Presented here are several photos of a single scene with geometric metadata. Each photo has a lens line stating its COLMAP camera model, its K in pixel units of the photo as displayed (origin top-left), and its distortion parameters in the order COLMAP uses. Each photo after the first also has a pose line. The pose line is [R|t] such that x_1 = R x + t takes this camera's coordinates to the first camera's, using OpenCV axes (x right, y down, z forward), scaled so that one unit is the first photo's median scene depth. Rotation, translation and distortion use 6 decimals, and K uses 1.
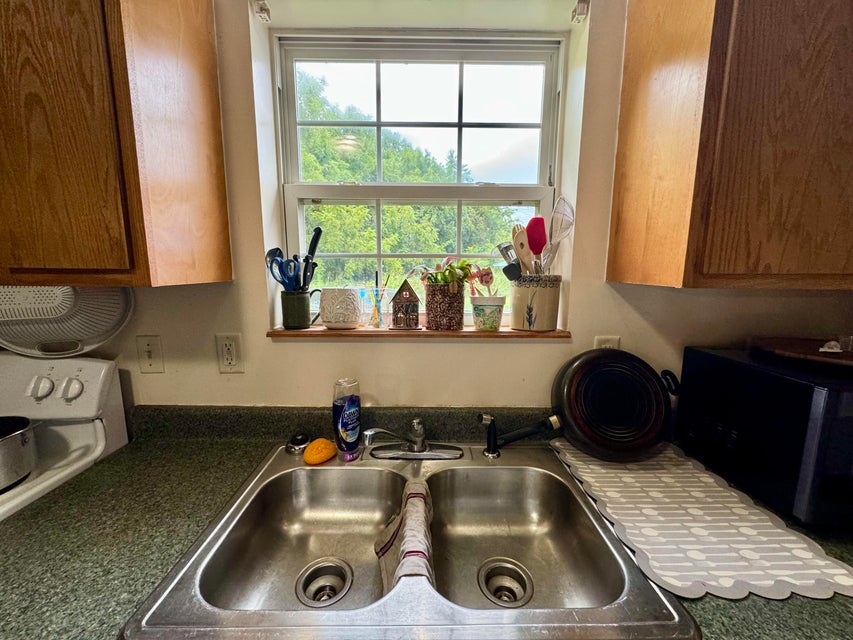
lens RADIAL K [[341.7, 0, 425.9], [0, 341.7, 321.2], [0, 0, 1]] dist [-0.001871, -0.000016]
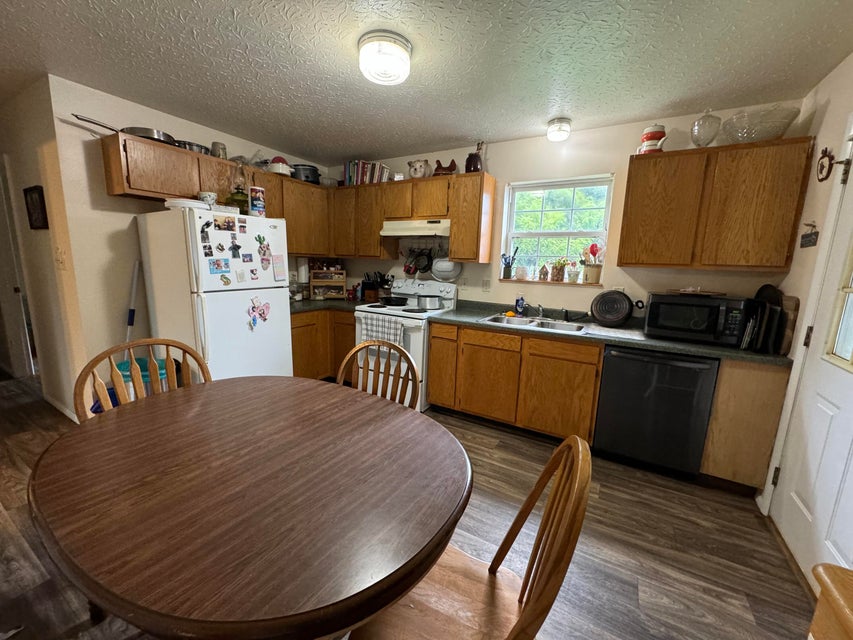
lens RADIAL K [[341.7, 0, 423.7], [0, 341.7, 322.5], [0, 0, 1]] dist [-0.001871, -0.000016]
pose [[0.852490, 0.110811, -0.510864, 0.630296], [-0.105746, 0.993625, 0.039067, 0.383993], [0.511937, 0.020718, 0.858773, -2.126177]]
